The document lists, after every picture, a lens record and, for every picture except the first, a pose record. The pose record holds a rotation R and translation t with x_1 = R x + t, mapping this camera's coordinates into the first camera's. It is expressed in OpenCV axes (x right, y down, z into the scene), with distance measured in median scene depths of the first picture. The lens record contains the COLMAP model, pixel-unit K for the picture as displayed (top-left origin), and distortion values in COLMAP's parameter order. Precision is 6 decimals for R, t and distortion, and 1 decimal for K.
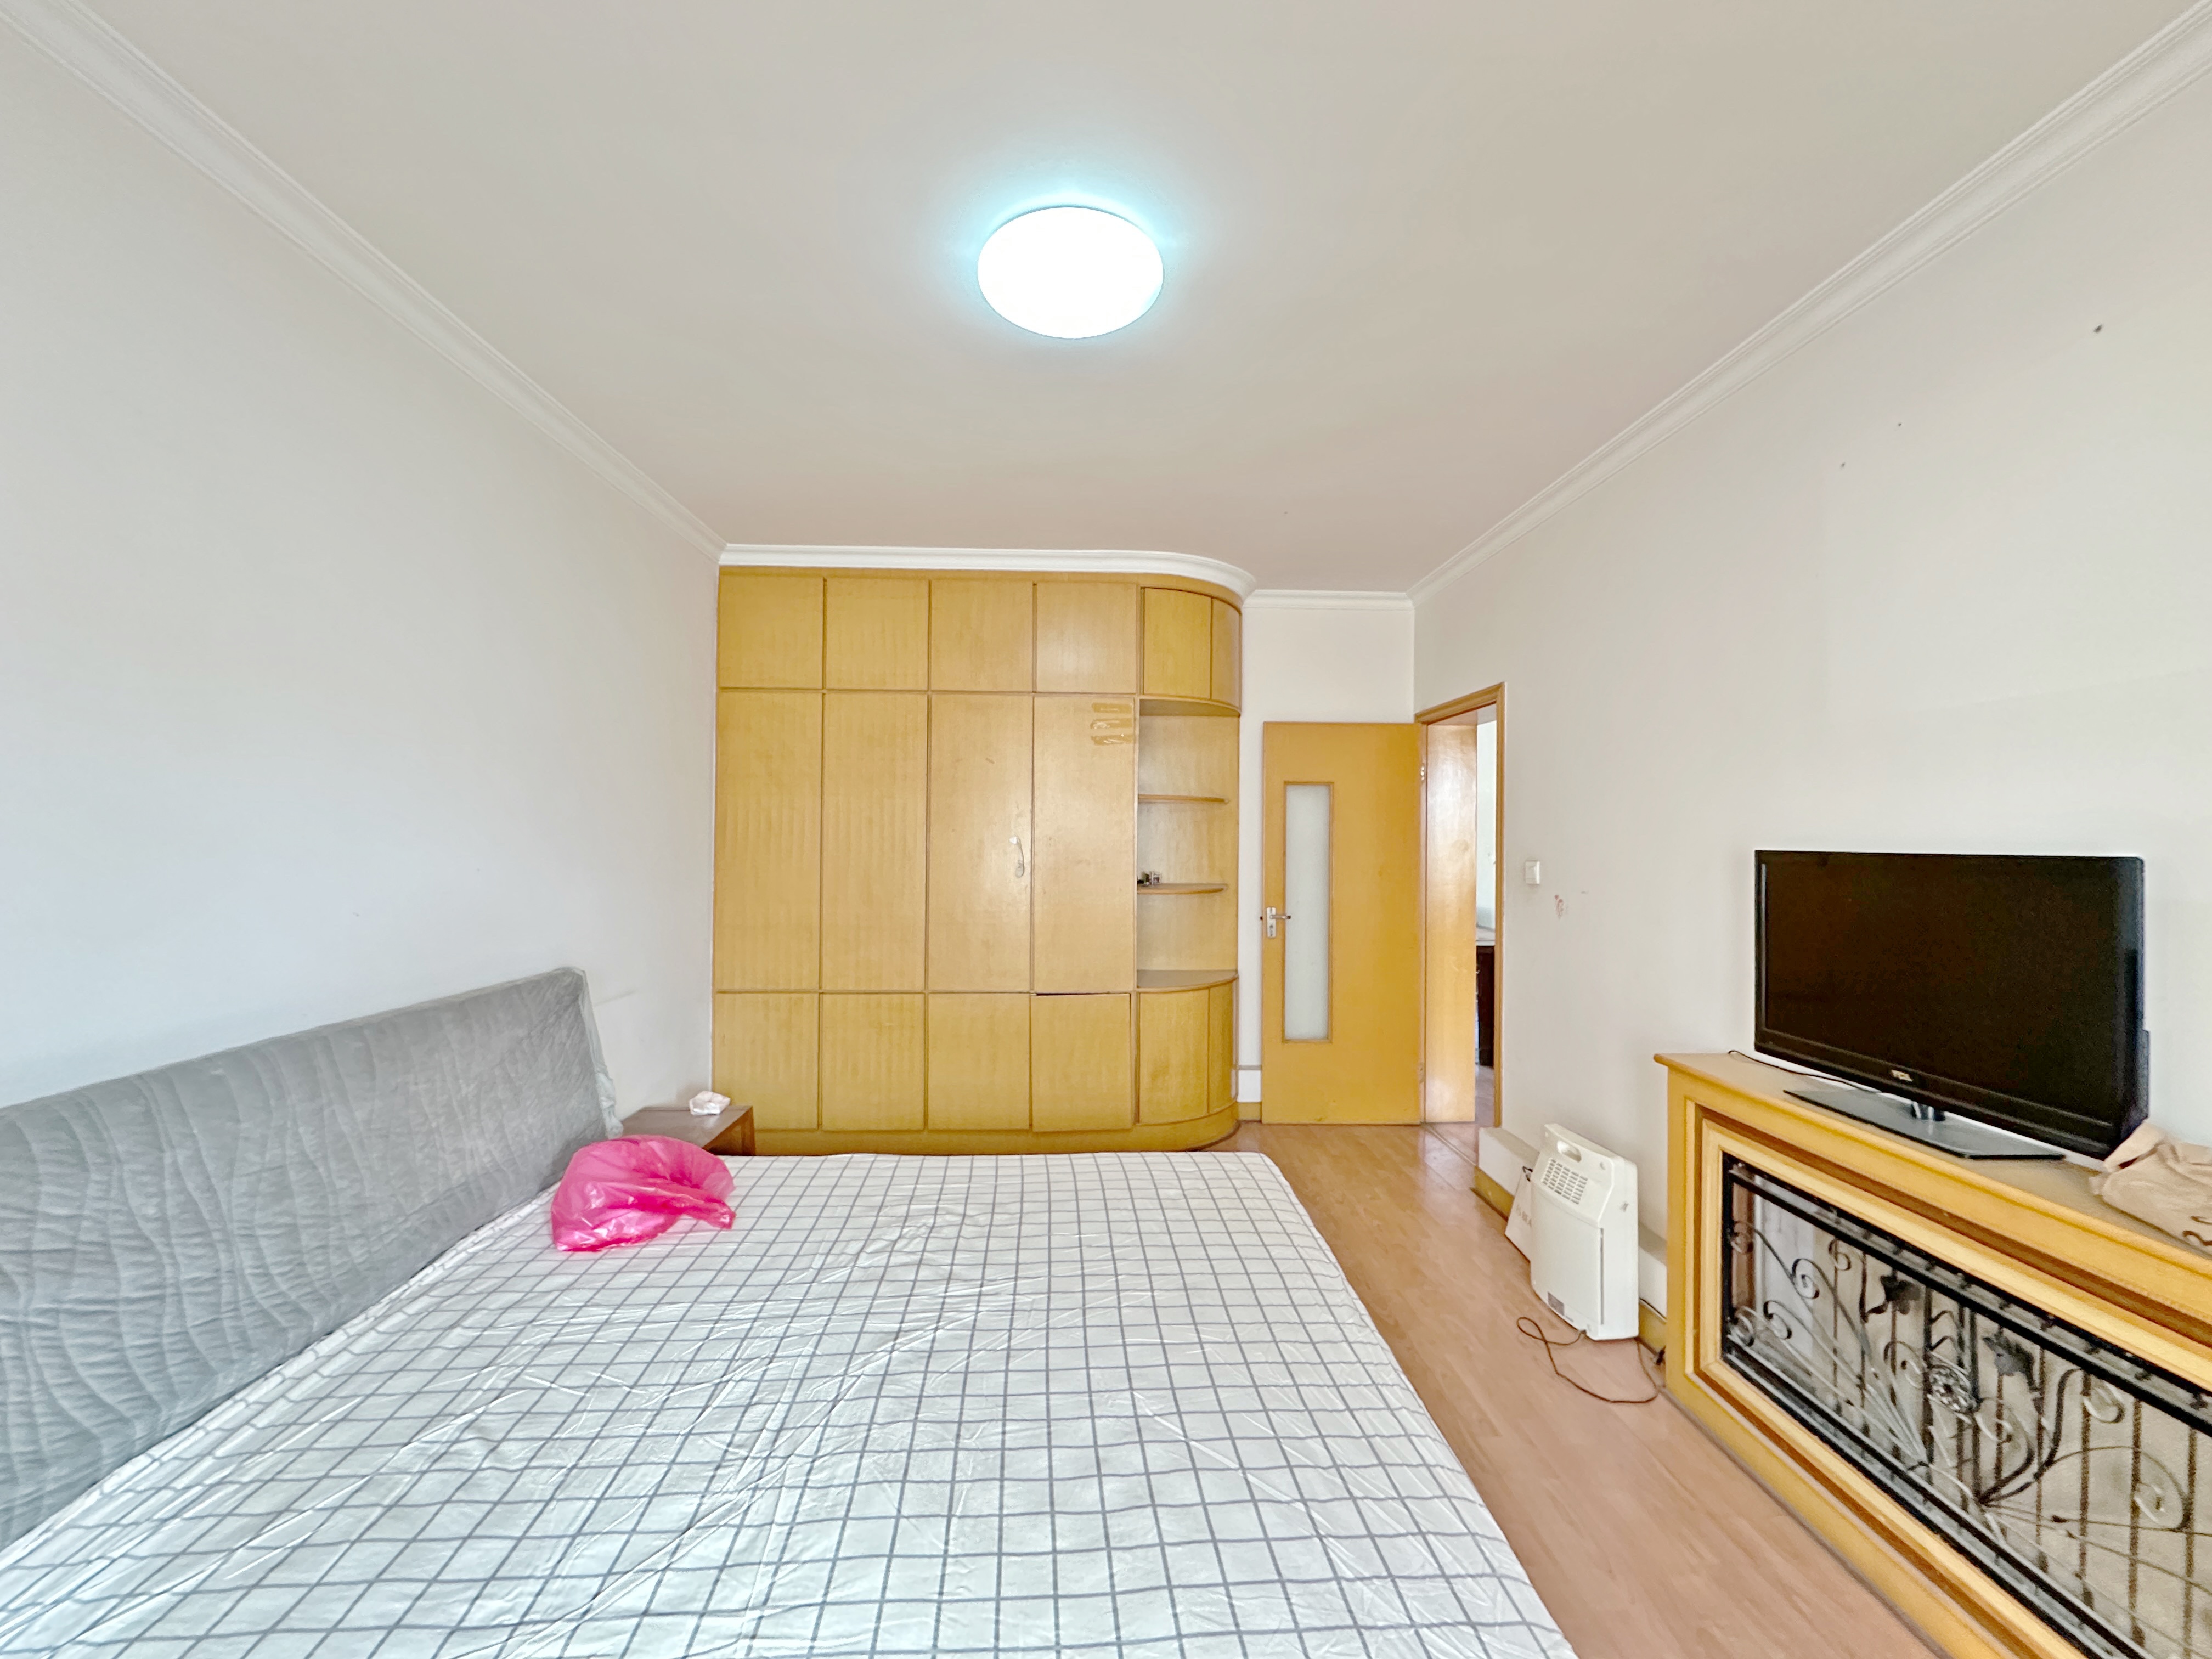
lens RADIAL K [[876.9, 0, 1107.3], [0, 876.9, 828.7], [0, 0, 1]] dist [-0.001944, 0.000221]
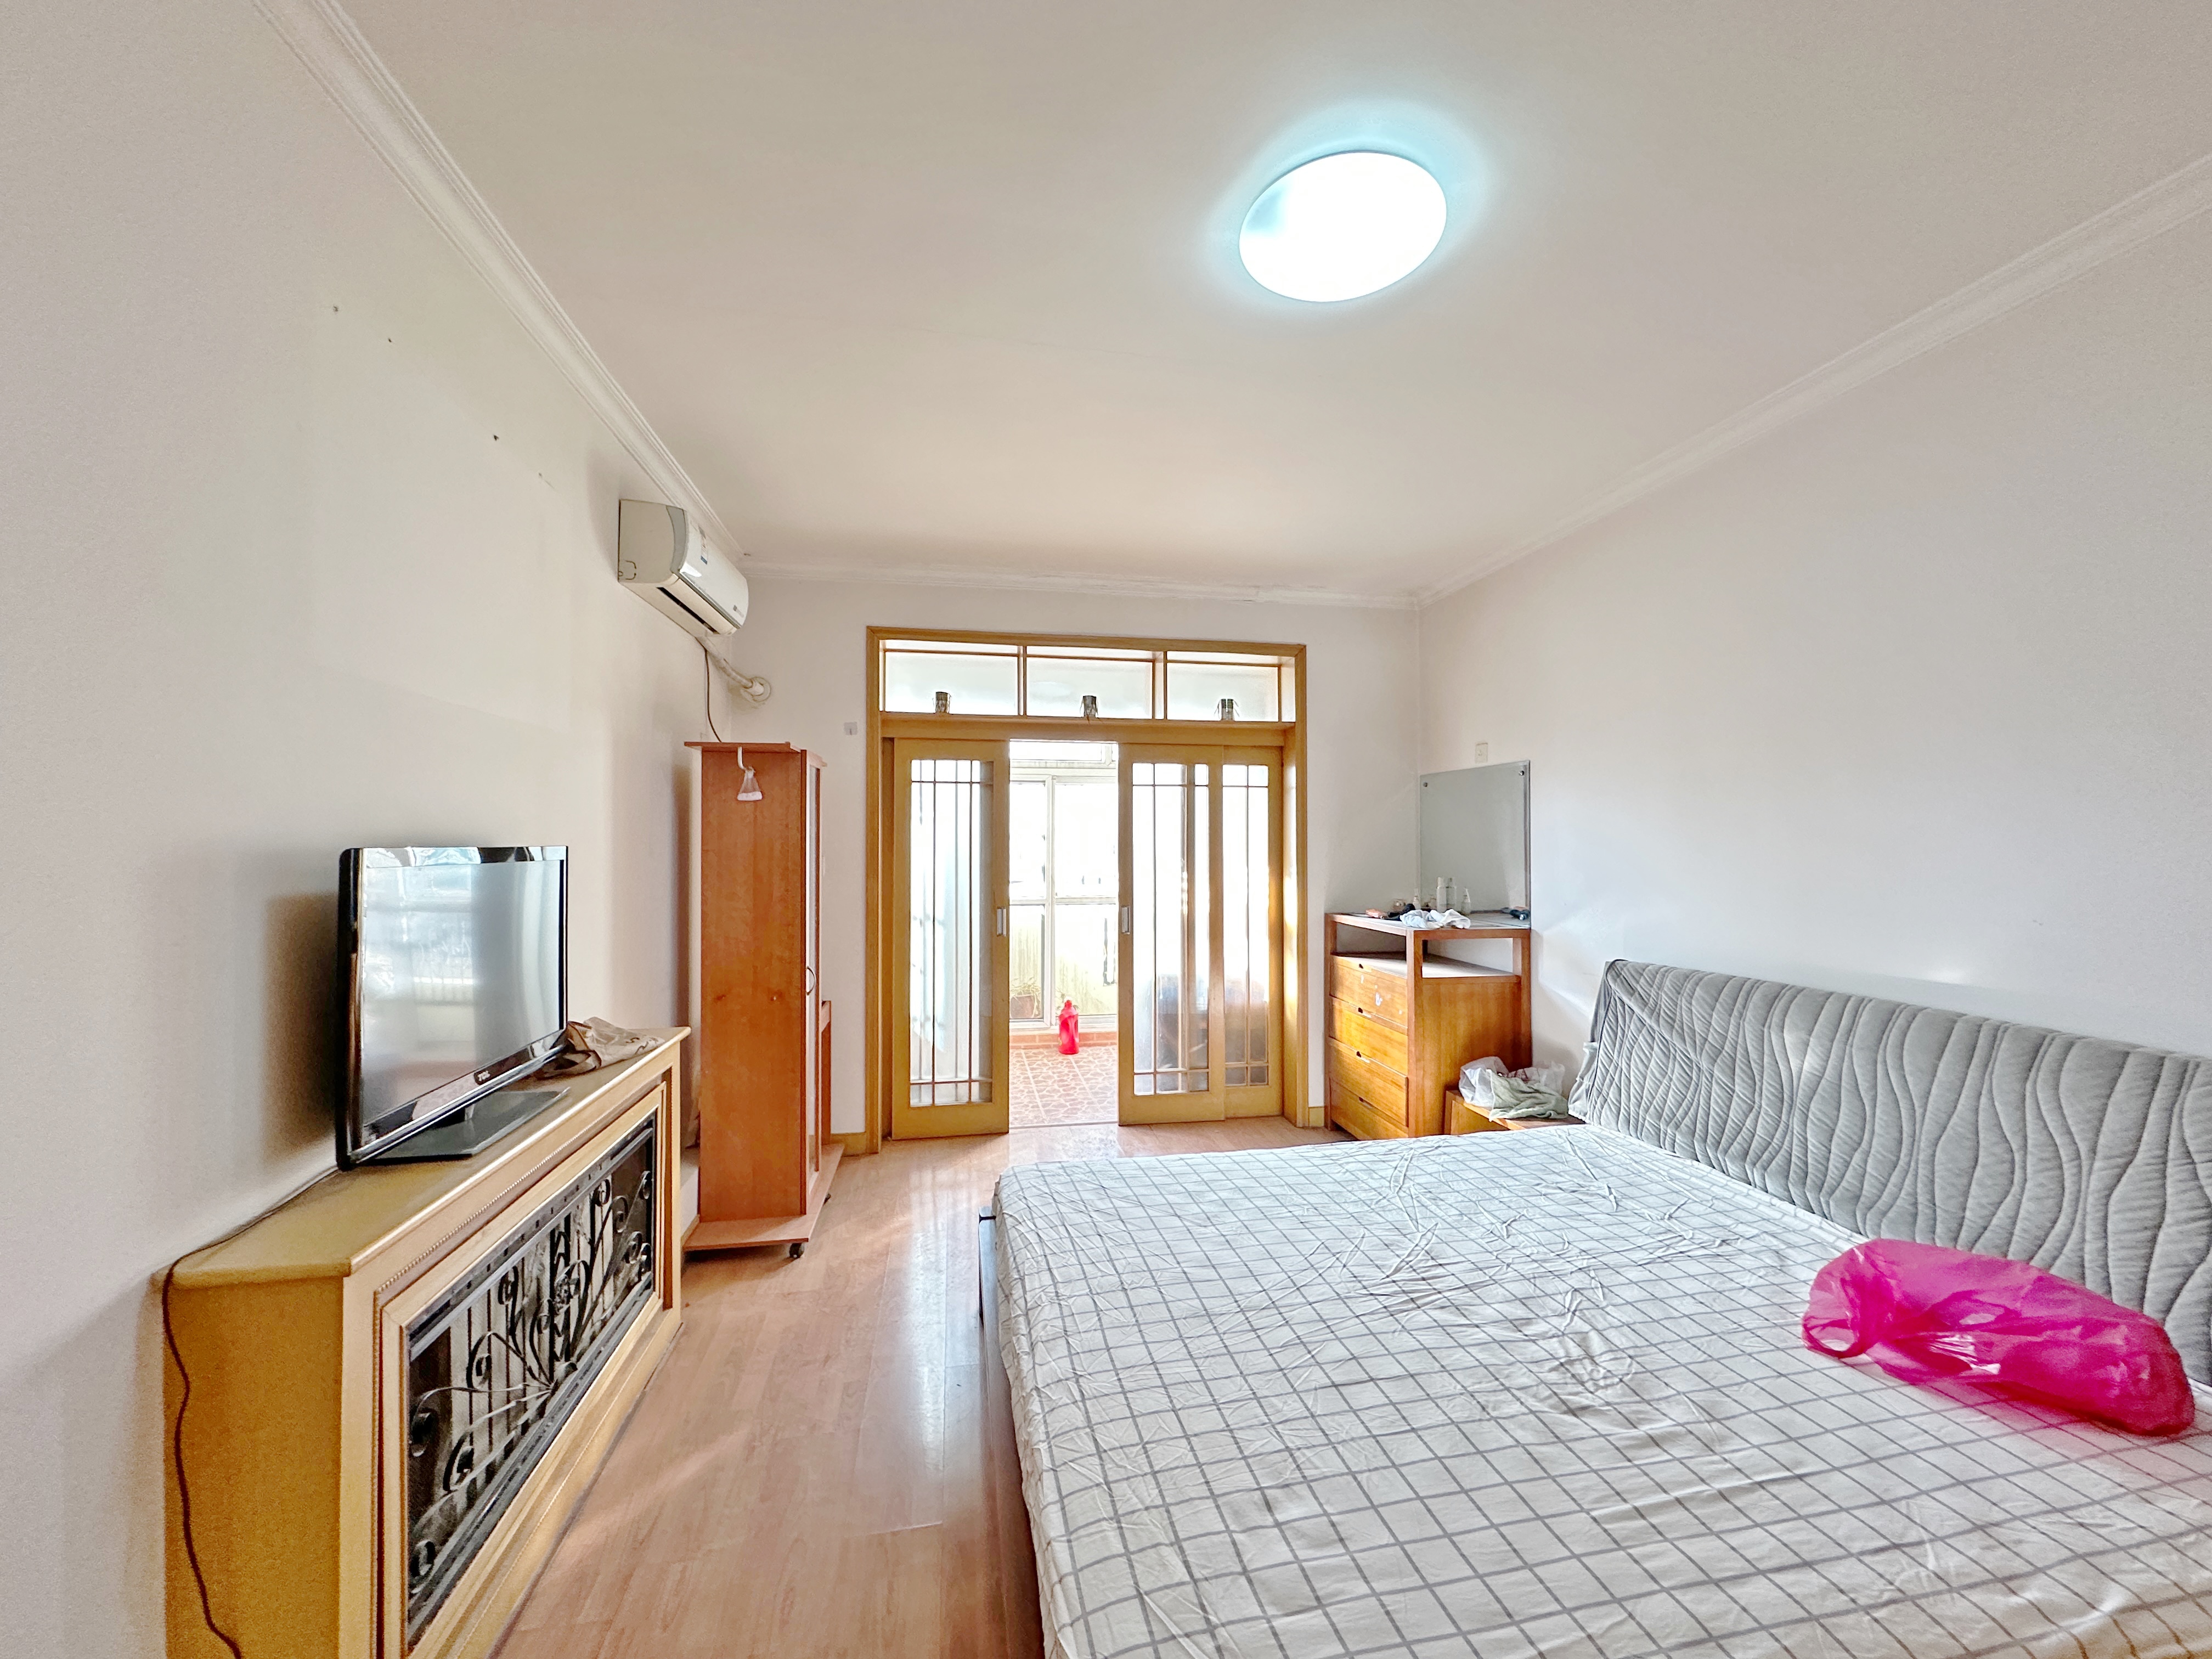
lens RADIAL K [[876.9, 0, 1108.3], [0, 876.9, 840.9], [0, 0, 1]] dist [-0.001944, 0.000221]
pose [[-0.990517, -0.011677, -0.136892, 0.420890], [-0.010199, 0.999882, -0.011492, 0.035343], [0.137010, -0.009986, -0.990519, 2.449927]]
